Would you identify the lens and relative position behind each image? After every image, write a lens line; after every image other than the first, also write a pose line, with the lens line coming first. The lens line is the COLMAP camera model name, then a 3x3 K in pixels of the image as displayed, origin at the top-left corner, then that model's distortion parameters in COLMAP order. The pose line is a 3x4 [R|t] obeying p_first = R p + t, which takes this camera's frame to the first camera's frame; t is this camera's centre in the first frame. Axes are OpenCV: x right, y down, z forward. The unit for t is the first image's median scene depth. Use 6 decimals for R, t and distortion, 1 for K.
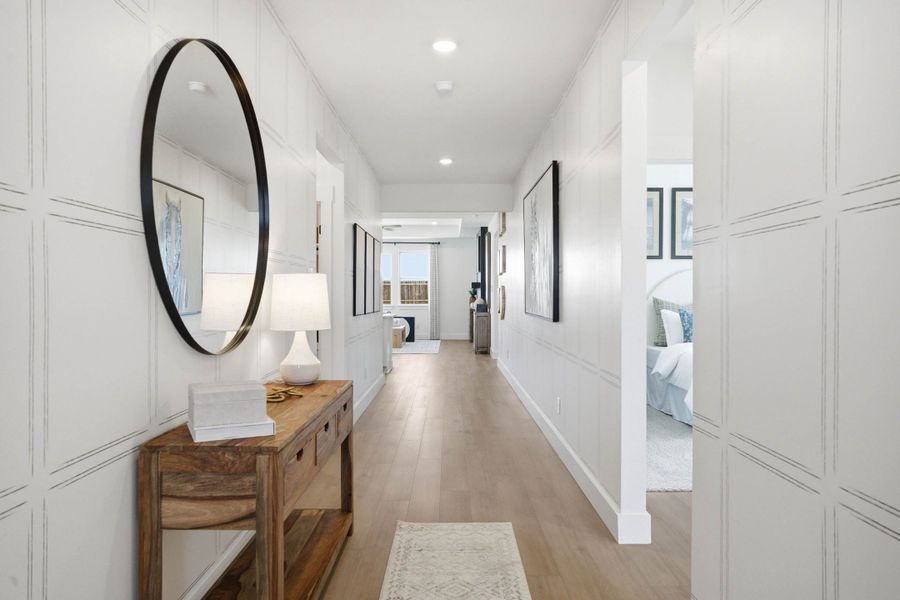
lens RADIAL K [[498.7, 0, 450.0], [0, 498.7, 300.0], [0, 0, 1]] dist [0.001734, 0.000373]
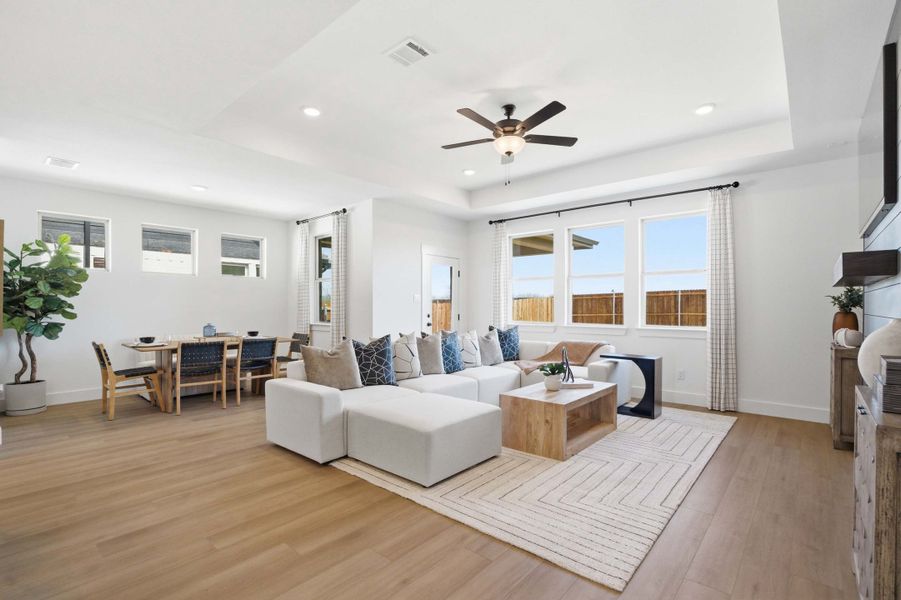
lens RADIAL K [[422.4, 0, 448.8], [0, 422.4, 309.1], [0, 0, 1]] dist [-0.002097, -0.000303]
pose [[0.757625, 0.002743, -0.652684, 0.082305], [-0.011529, 0.999891, -0.009180, -0.010776], [0.652588, 0.014480, 0.757574, 1.769582]]
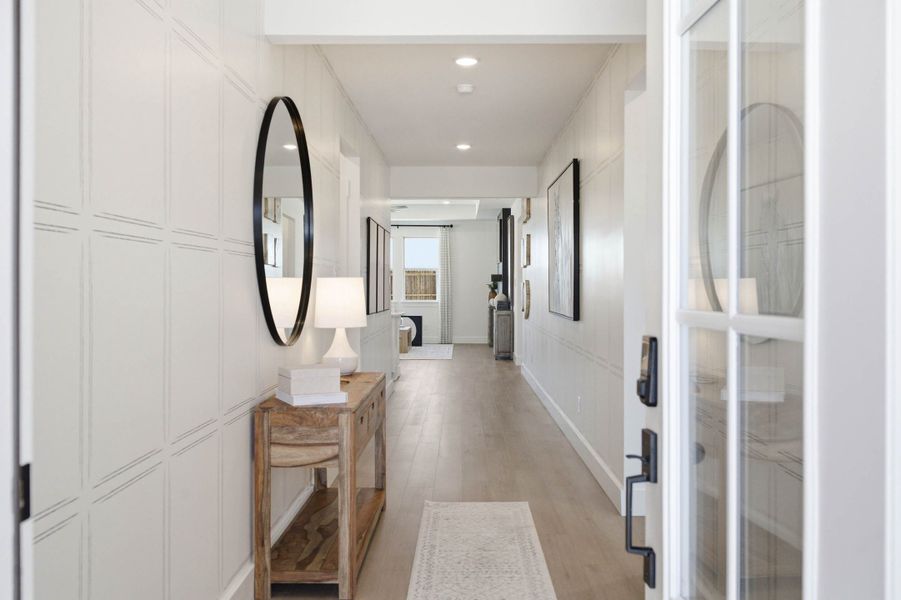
lens RADIAL K [[668.0, 0, 452.7], [0, 668.0, 284.2], [0, 0, 1]] dist [-0.000450, -0.000214]
pose [[0.999901, 0.000047, -0.014086, -0.014438], [-0.000239, 0.999908, -0.013598, -0.009857], [0.014084, 0.013600, 0.999808, -0.305691]]
